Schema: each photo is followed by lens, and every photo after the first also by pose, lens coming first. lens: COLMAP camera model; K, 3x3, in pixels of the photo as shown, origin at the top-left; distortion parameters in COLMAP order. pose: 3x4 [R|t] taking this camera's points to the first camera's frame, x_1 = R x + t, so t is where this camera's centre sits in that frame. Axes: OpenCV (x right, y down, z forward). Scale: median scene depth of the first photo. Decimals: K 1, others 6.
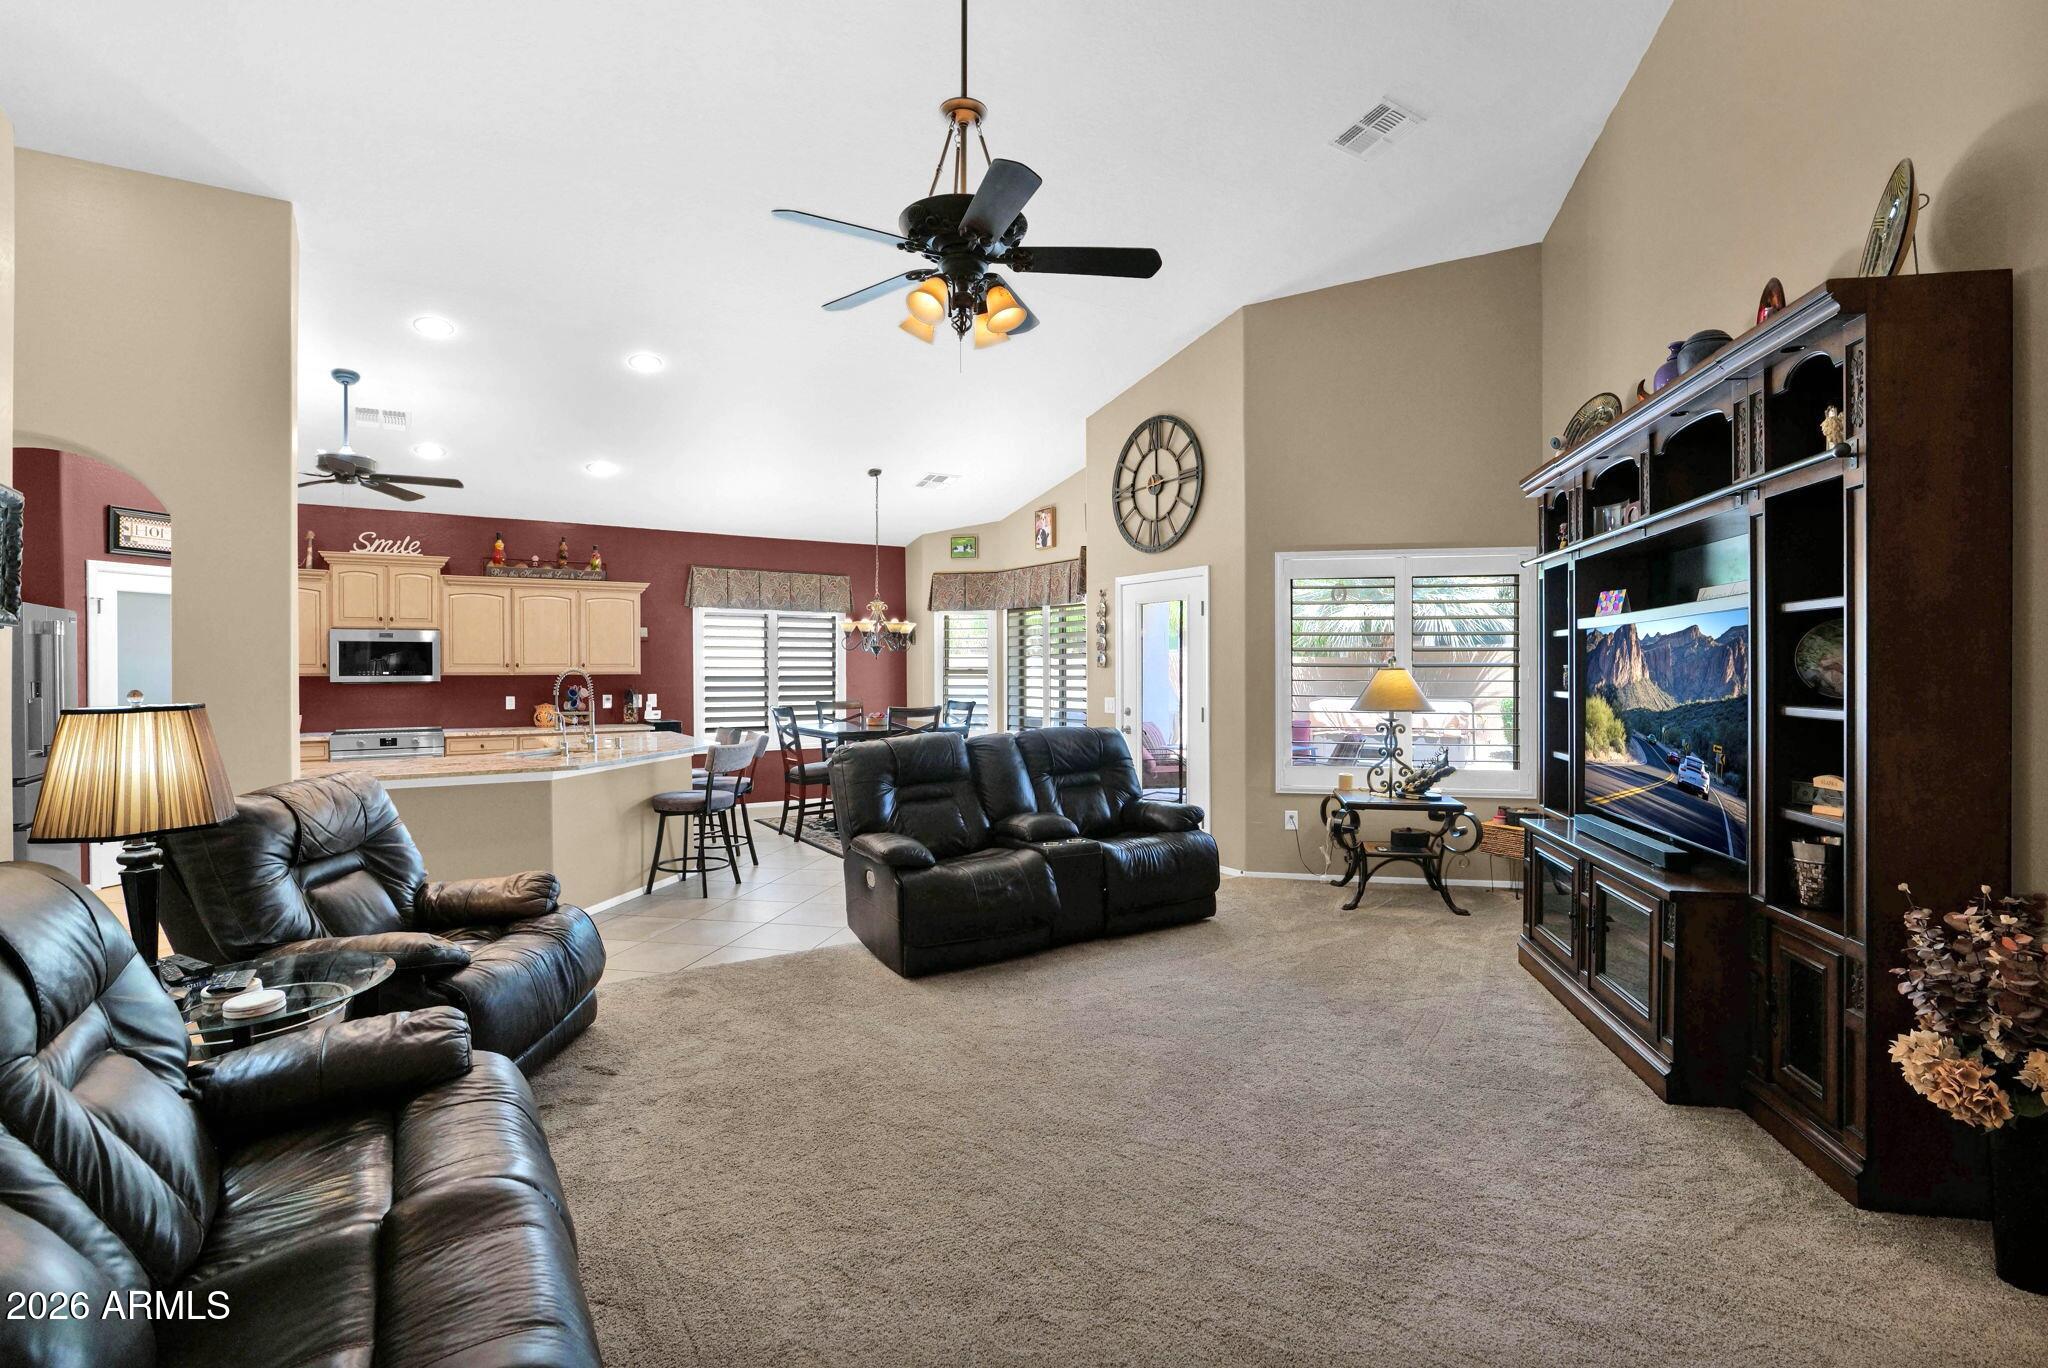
lens RADIAL K [[960.1, 0, 1027.0], [0, 960.1, 674.4], [0, 0, 1]] dist [-0.017009, -0.000391]
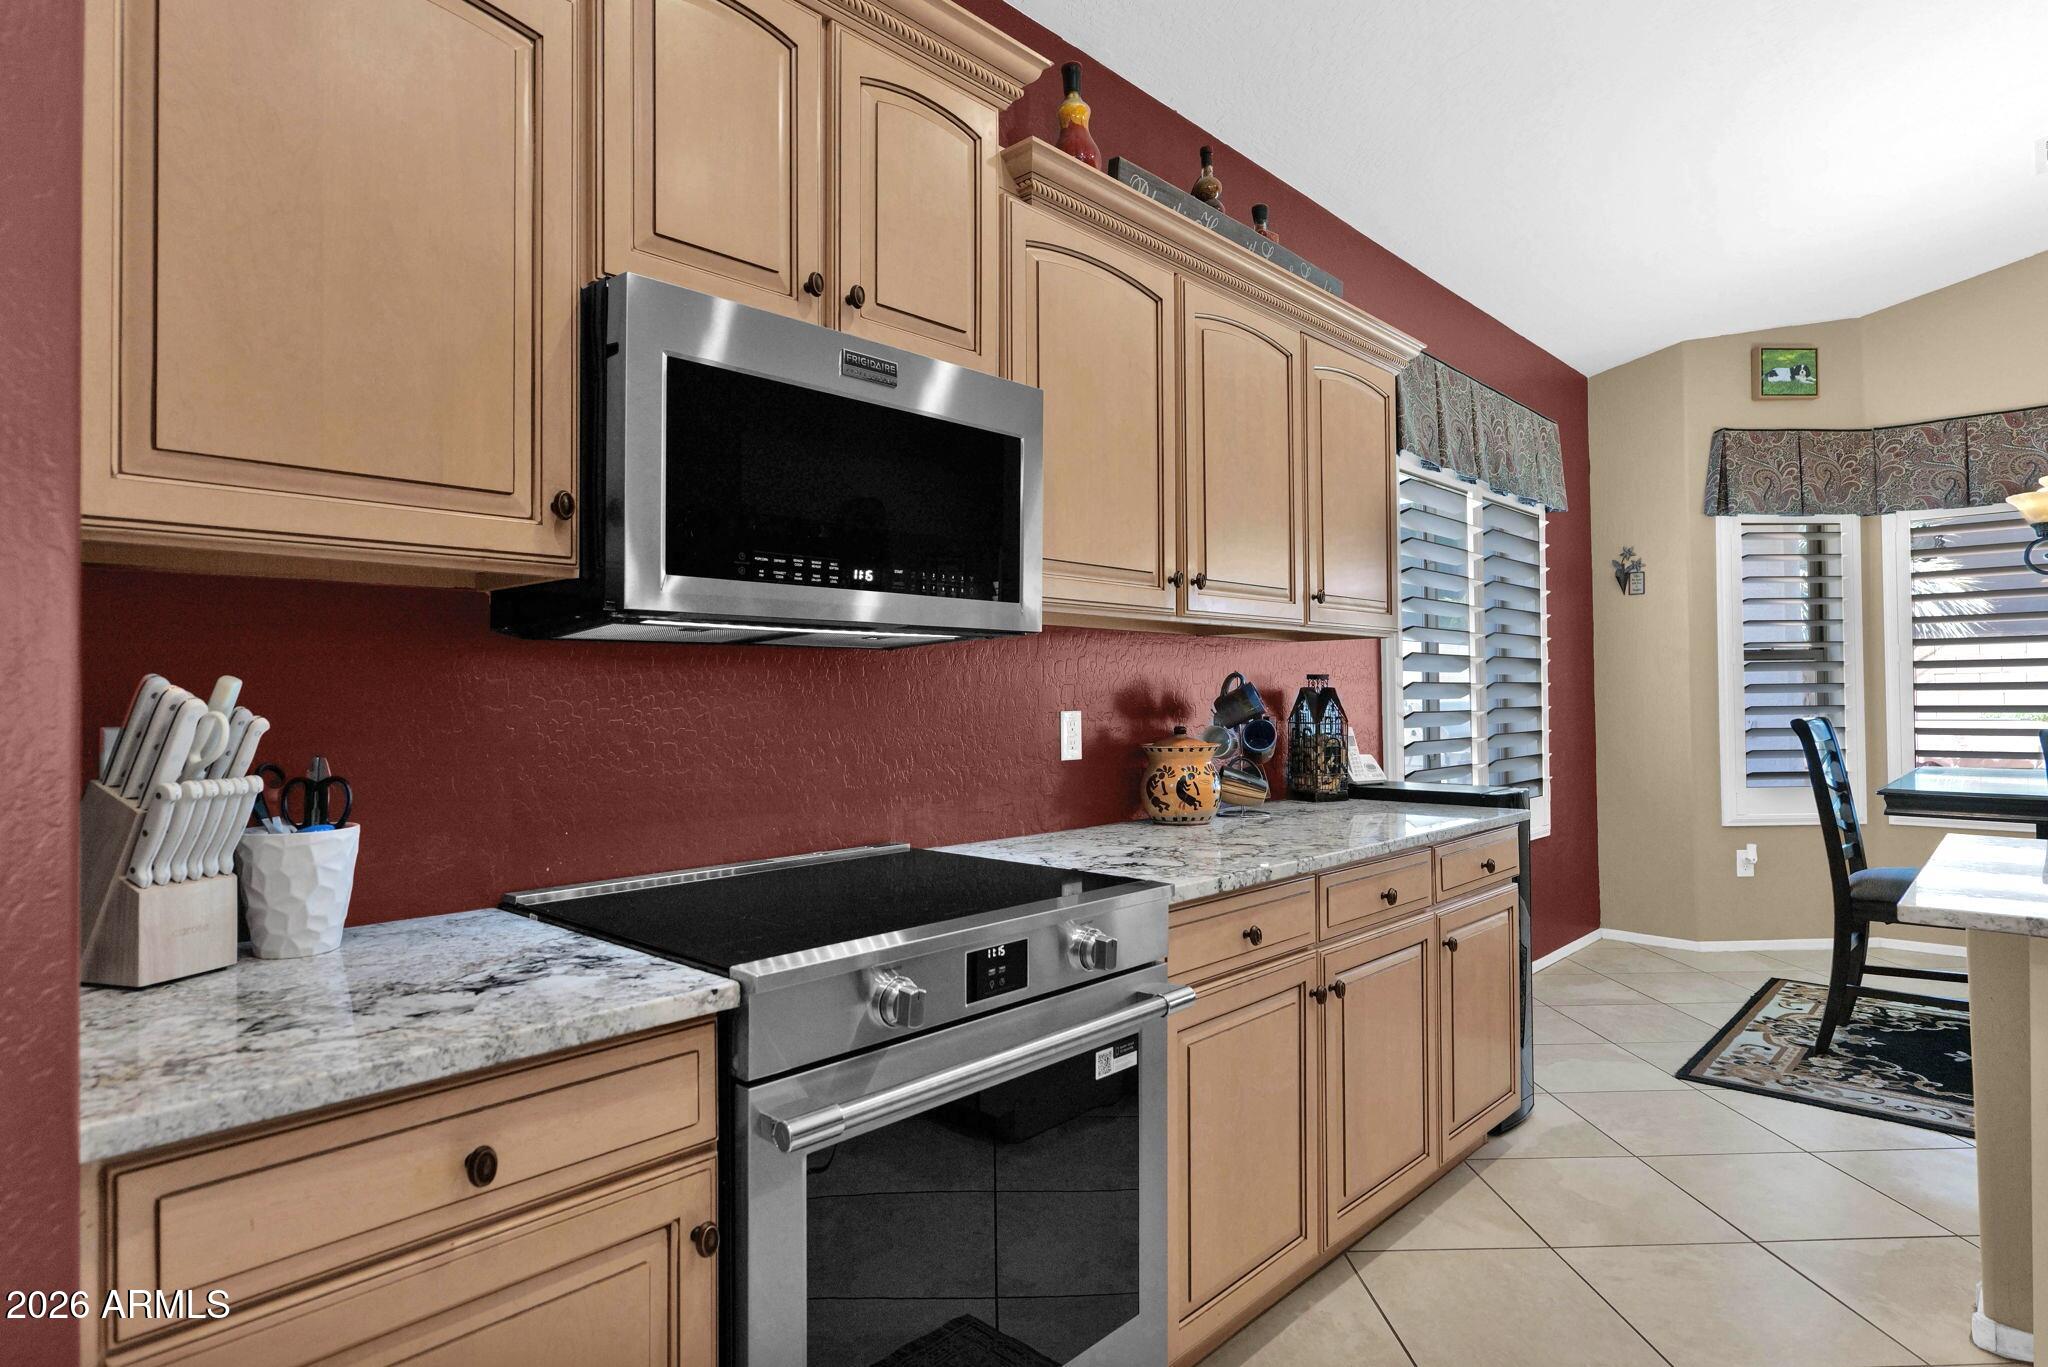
lens RADIAL K [[1113.7, 0, 1033.8], [0, 1113.7, 672.6], [0, 0, 1]] dist [0.002790, 0.000602]
pose [[0.970668, 0.002164, 0.240414, -0.684742], [0.004894, 0.999574, -0.028758, 0.023310], [-0.240374, 0.029091, 0.970244, 0.776403]]
